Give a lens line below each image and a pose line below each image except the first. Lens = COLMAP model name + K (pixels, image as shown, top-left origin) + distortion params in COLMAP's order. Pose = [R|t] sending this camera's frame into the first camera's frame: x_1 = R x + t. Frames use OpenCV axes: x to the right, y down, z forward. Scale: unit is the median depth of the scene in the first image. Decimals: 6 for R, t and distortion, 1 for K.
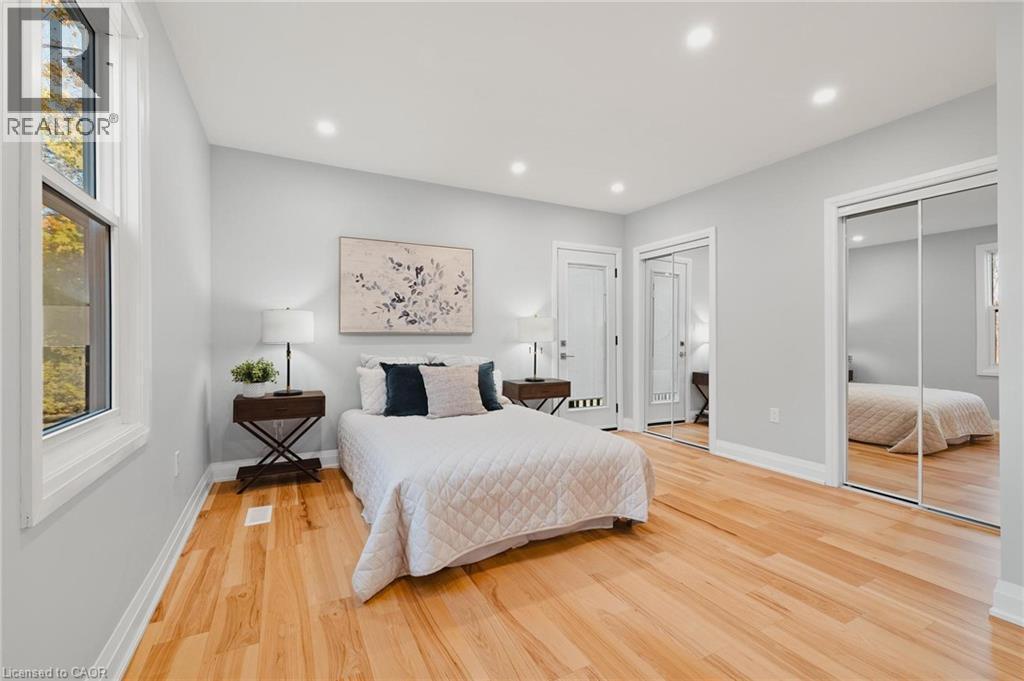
lens RADIAL K [[431.9, 0, 509.9], [0, 431.9, 335.2], [0, 0, 1]] dist [0.001467, 0.000228]
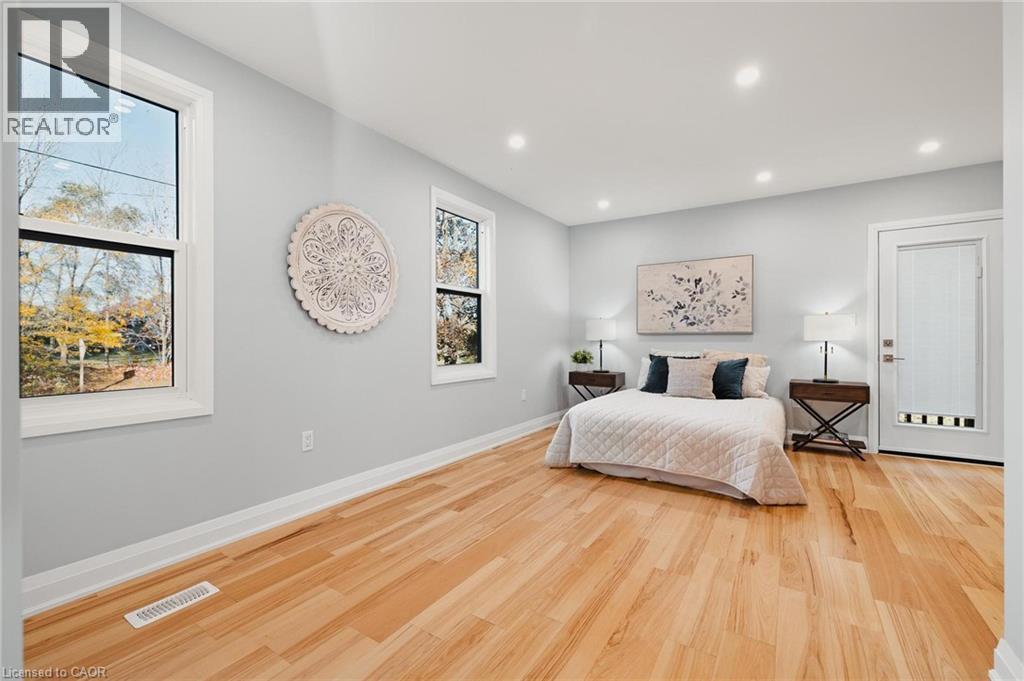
lens RADIAL K [[431.9, 0, 510.3], [0, 431.9, 340.9], [0, 0, 1]] dist [0.001467, 0.000228]
pose [[0.499323, 0.004437, -0.866405, 0.611807], [0.004468, 0.999960, 0.007697, 0.006436], [0.866405, -0.007715, 0.499283, -0.073355]]
